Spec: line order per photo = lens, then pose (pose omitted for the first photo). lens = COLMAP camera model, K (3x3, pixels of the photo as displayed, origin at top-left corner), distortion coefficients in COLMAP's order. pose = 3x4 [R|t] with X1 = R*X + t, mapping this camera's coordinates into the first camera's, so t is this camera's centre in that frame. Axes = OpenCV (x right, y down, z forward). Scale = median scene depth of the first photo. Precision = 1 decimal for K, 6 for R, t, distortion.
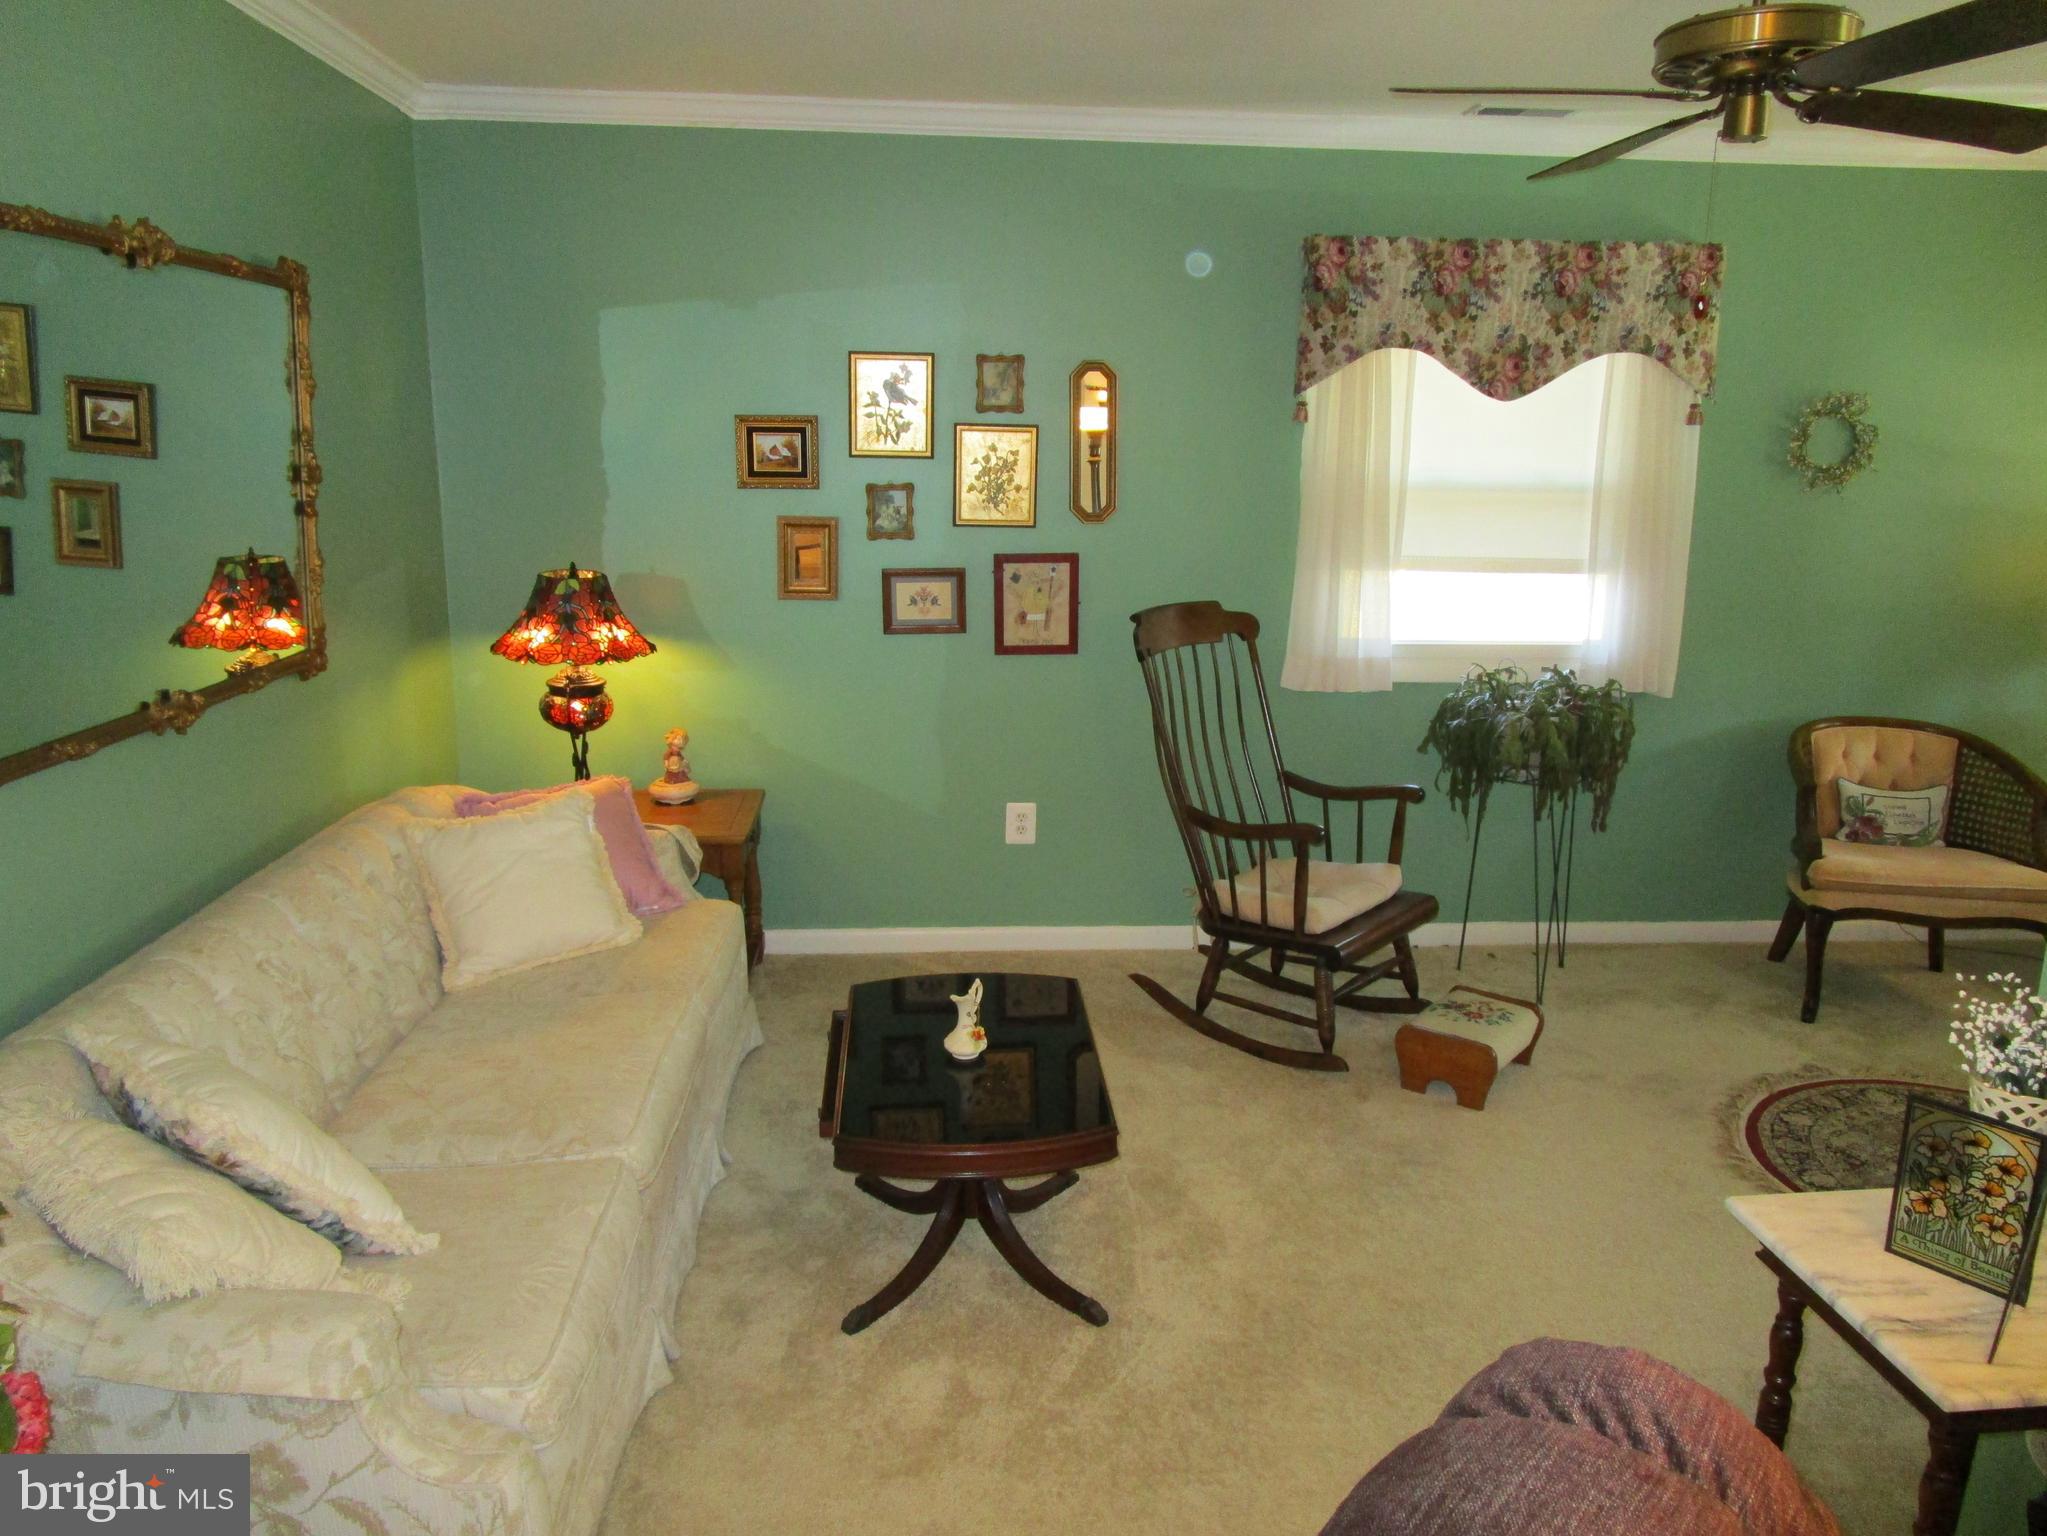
lens RADIAL K [[1450.0, 0, 1006.0], [0, 1450.0, 769.1], [0, 0, 1]] dist [-0.033613, 0.013198]
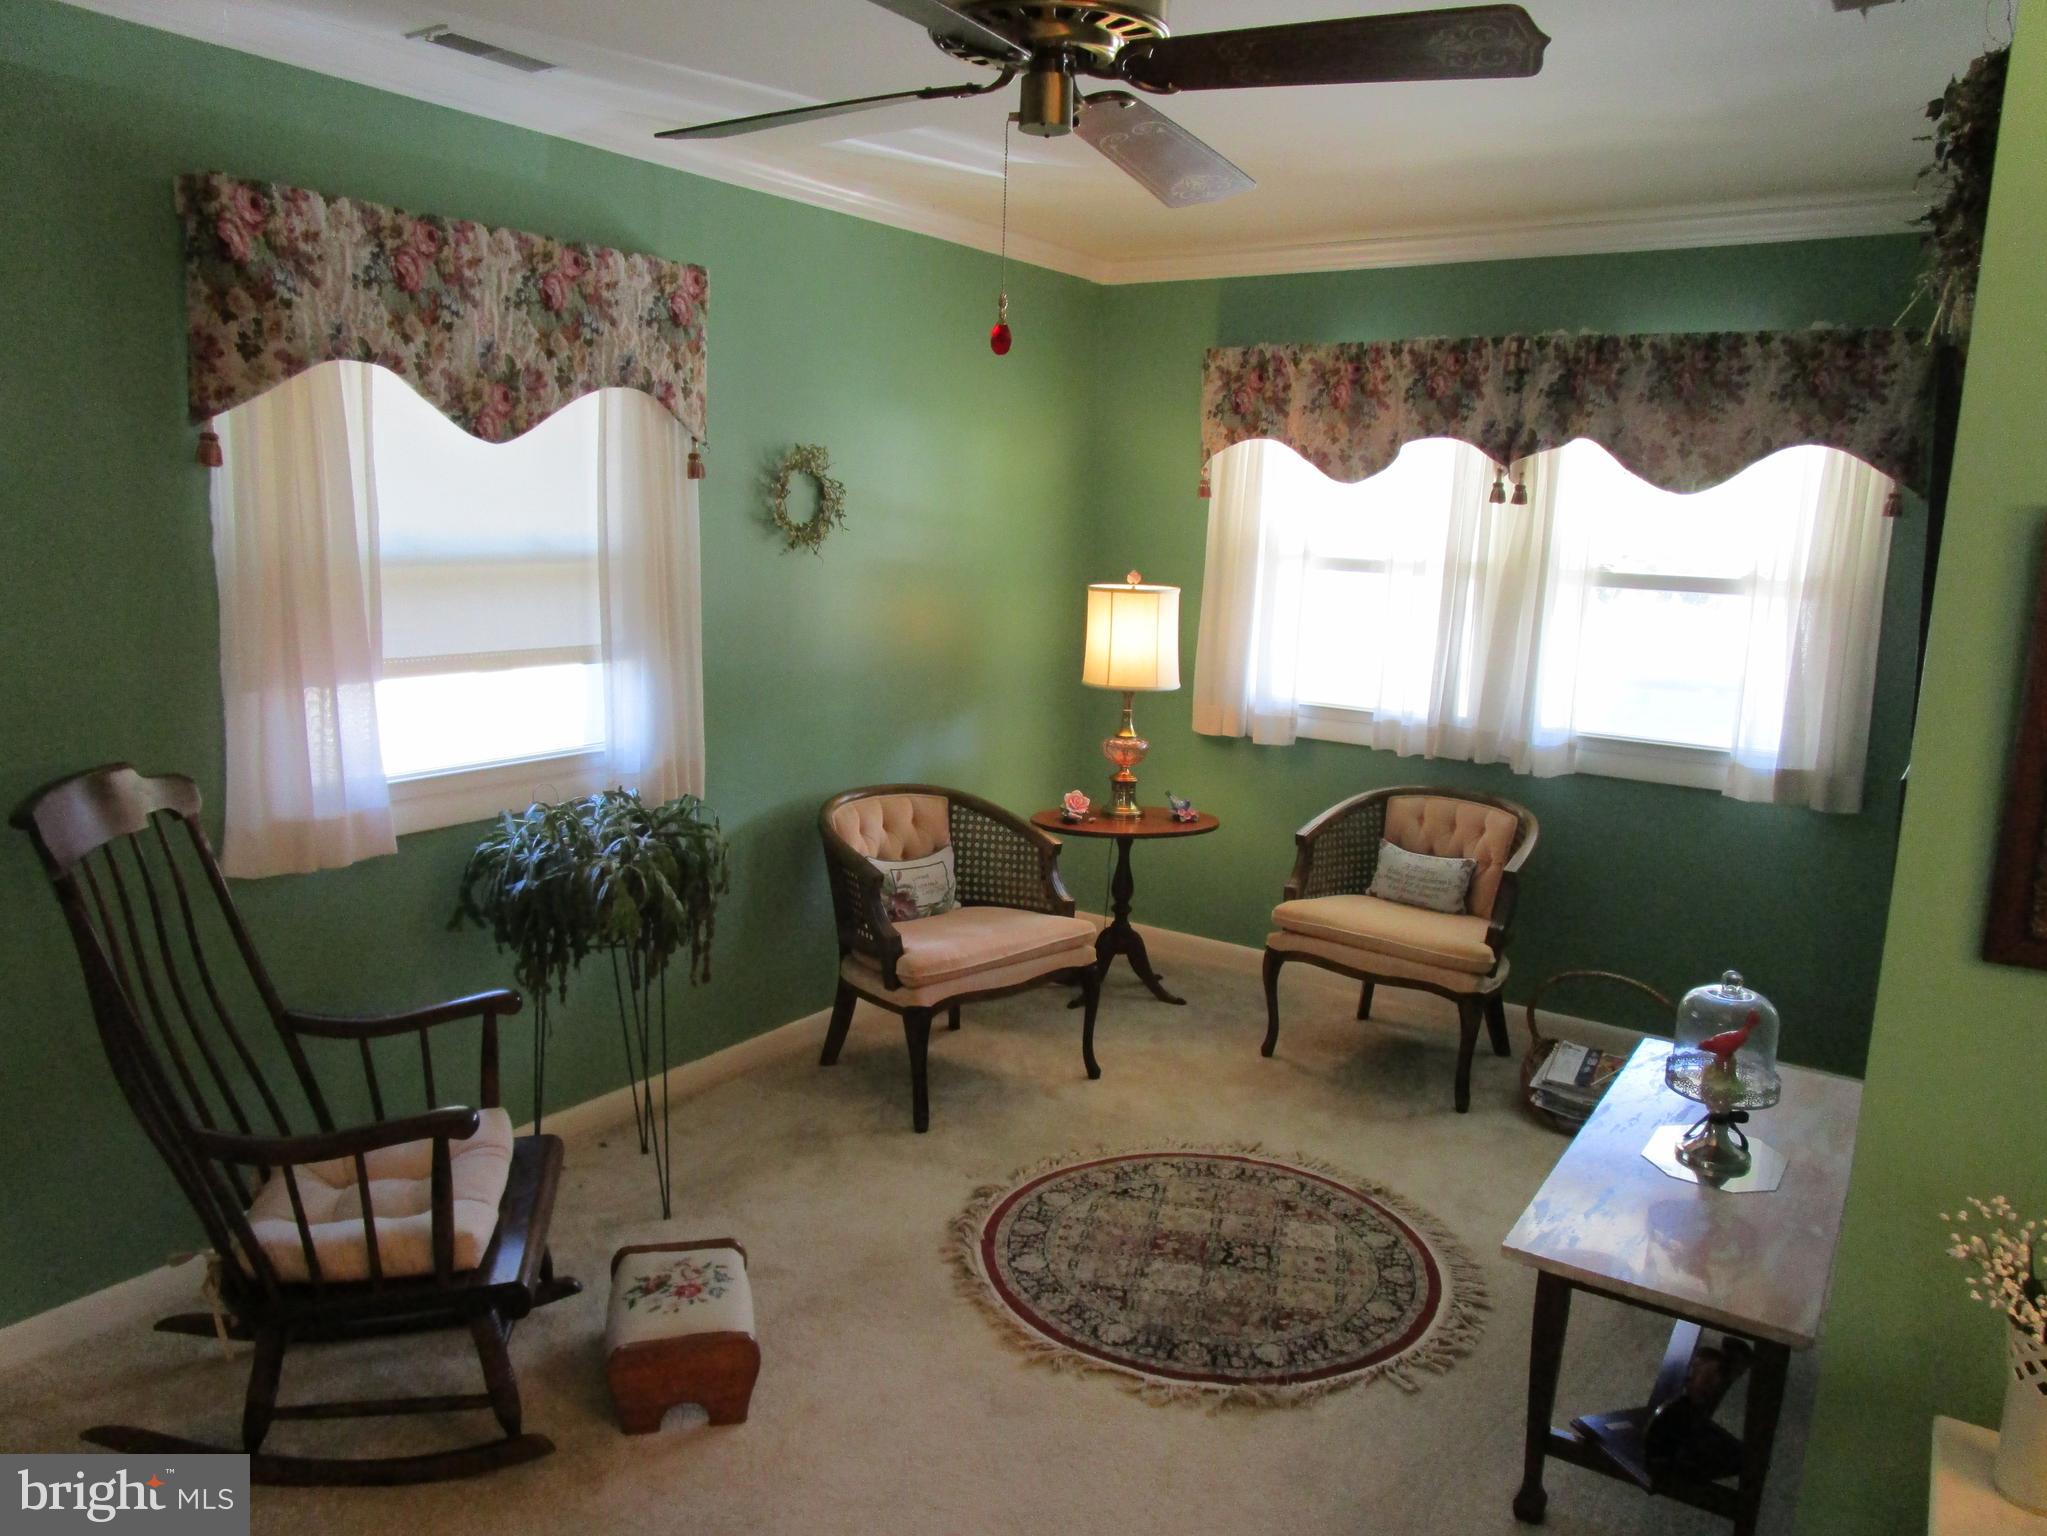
lens RADIAL K [[1450.0, 0, 1015.8], [0, 1450.0, 762.8], [0, 0, 1]] dist [-0.033613, 0.013198]
pose [[0.605423, -0.132554, 0.784788, -0.096163], [0.153774, 0.986936, 0.048069, -0.088535], [-0.780908, 0.091578, 0.617897, 0.352003]]
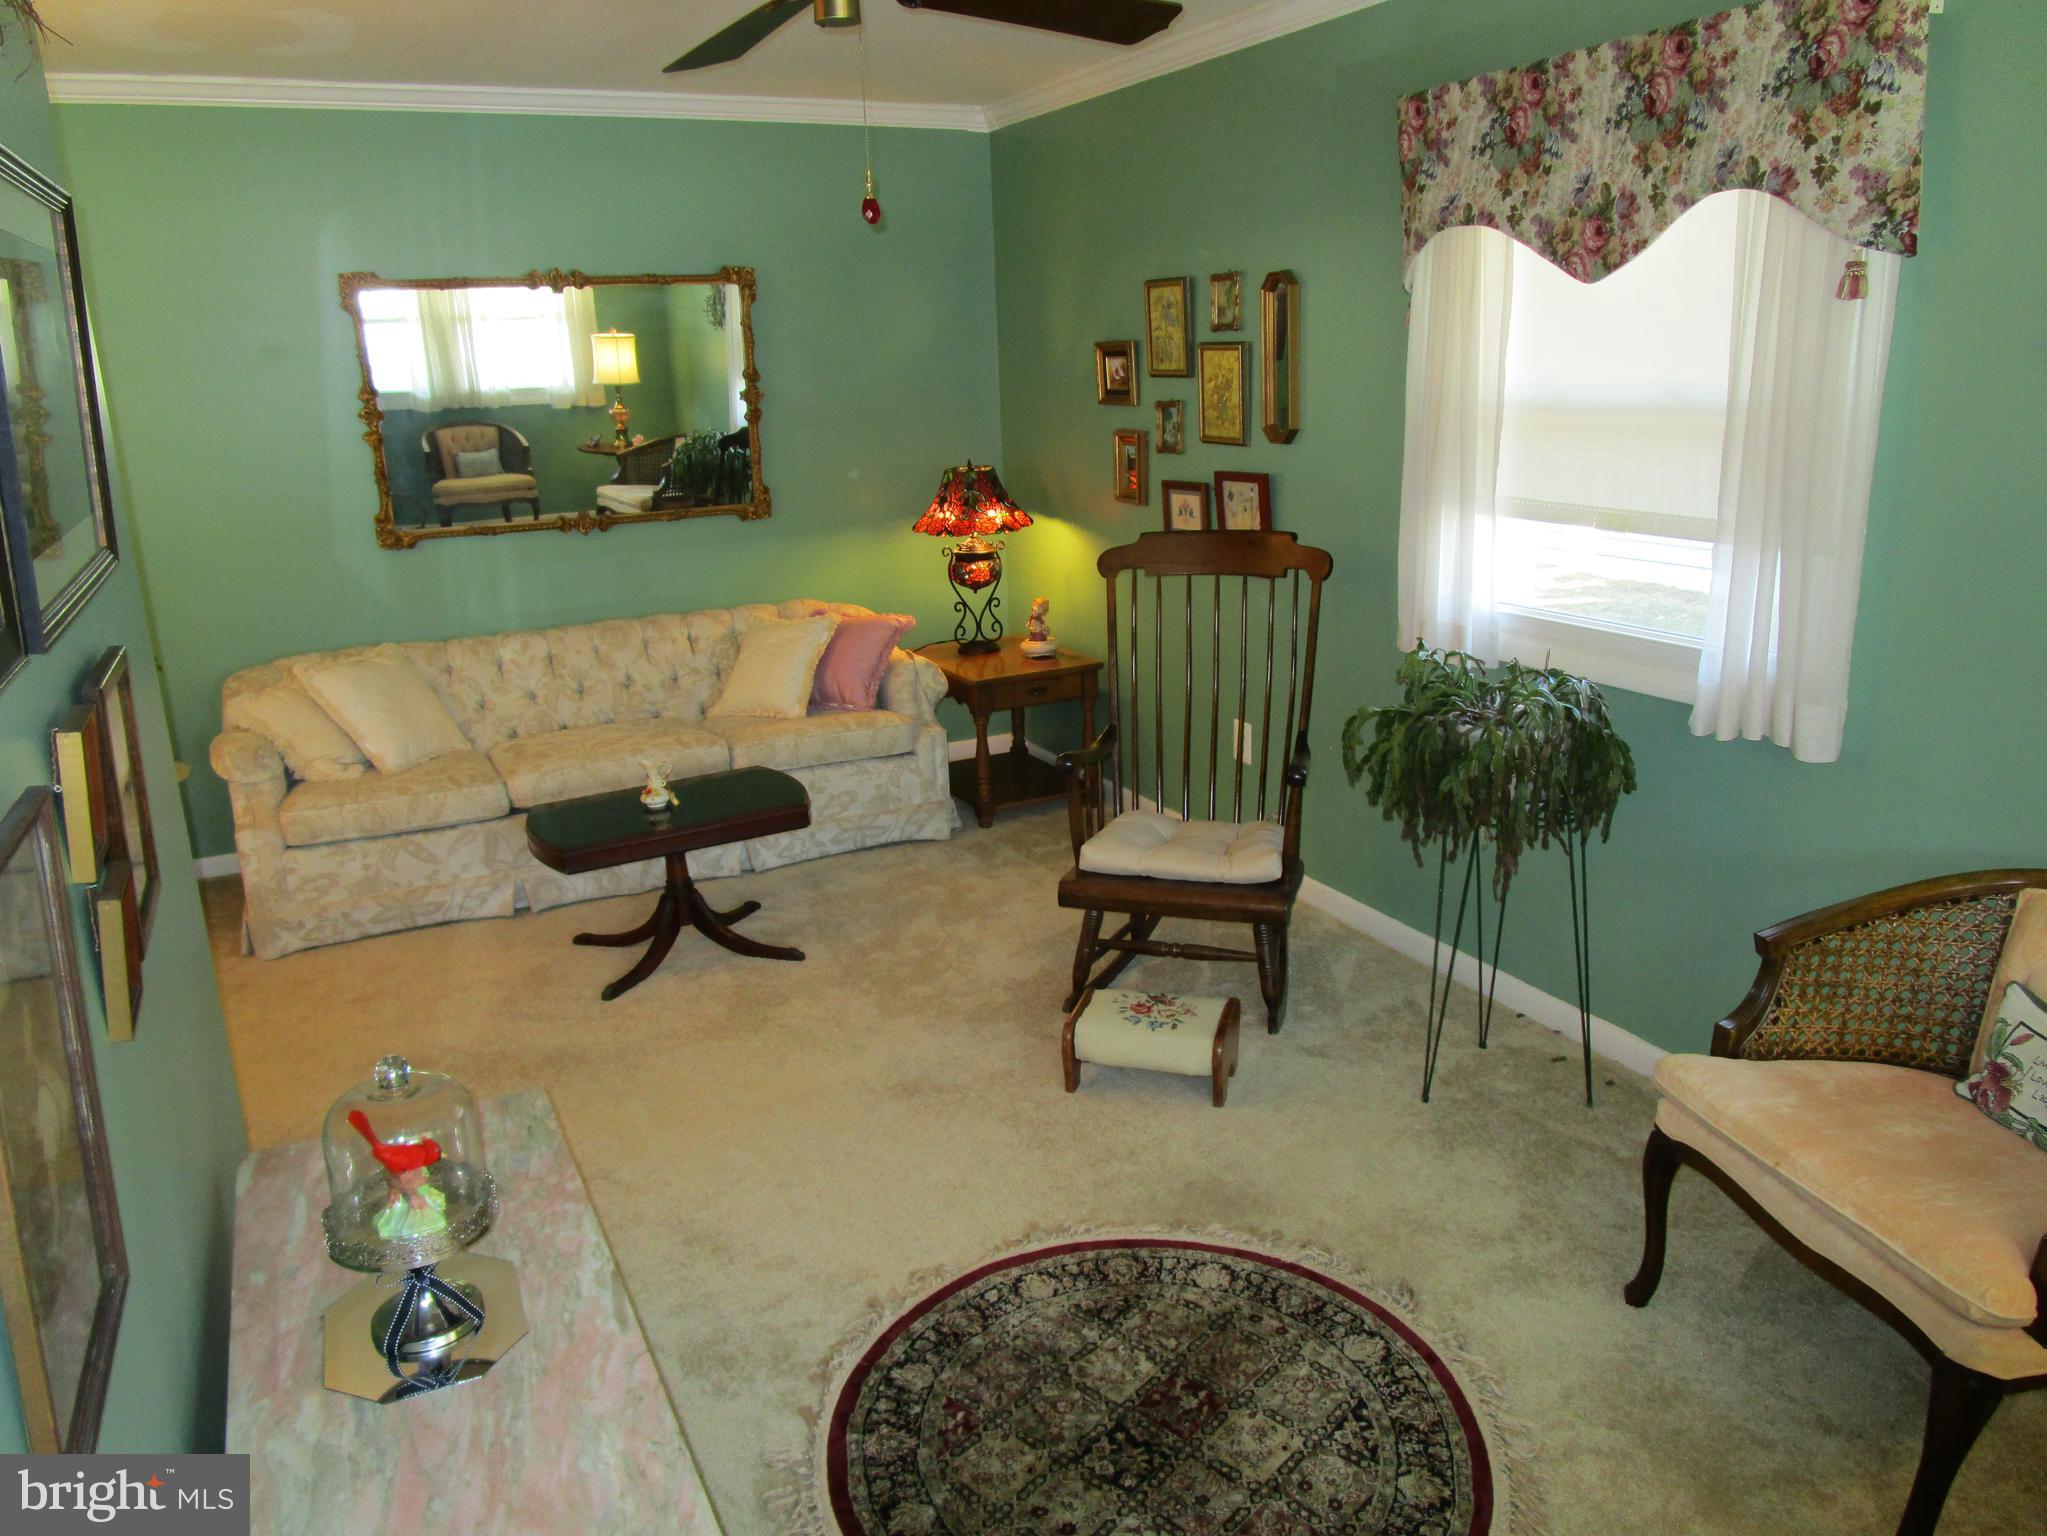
lens RADIAL K [[1450.0, 0, 936.5], [0, 1450.0, 757.0], [0, 0, 1]] dist [-0.033613, 0.013198]
pose [[0.344802, 0.224360, -0.911468, 0.932288], [-0.144021, 0.972163, 0.184818, -0.115611], [0.927561, 0.067545, 0.367516, 0.468941]]
